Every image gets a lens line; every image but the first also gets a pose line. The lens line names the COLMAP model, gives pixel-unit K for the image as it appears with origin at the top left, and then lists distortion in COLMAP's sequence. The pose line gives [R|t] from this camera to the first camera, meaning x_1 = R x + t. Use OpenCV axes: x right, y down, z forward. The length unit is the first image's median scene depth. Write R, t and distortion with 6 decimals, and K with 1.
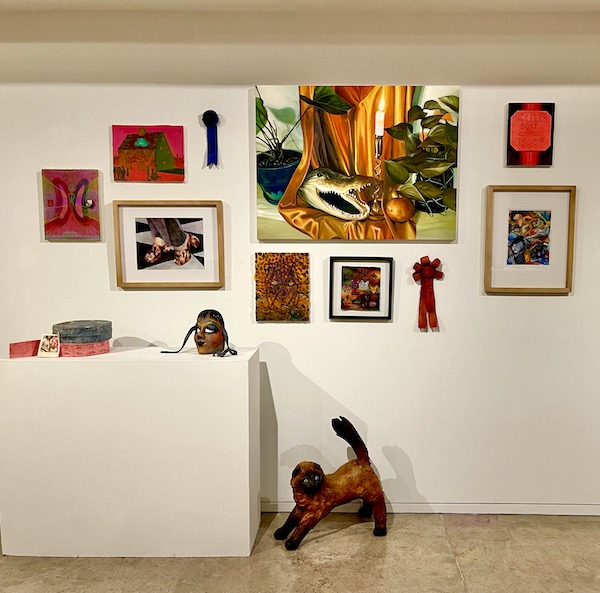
lens RADIAL K [[512.9, 0, 299.9], [0, 512.9, 296.5], [0, 0, 1]] dist [0.068171, -0.012455]
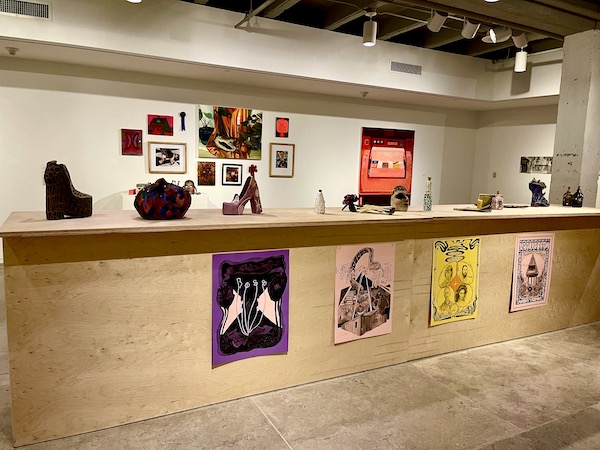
lens RADIAL K [[455.4, 0, 299.4], [0, 455.4, 224.3], [0, 0, 1]] dist [-0.008665, -0.000748]
pose [[0.888153, -0.031700, 0.458453, -0.773579], [-0.008583, 0.996300, 0.085519, 0.044759], [-0.459467, -0.079889, 0.884595, -1.585684]]
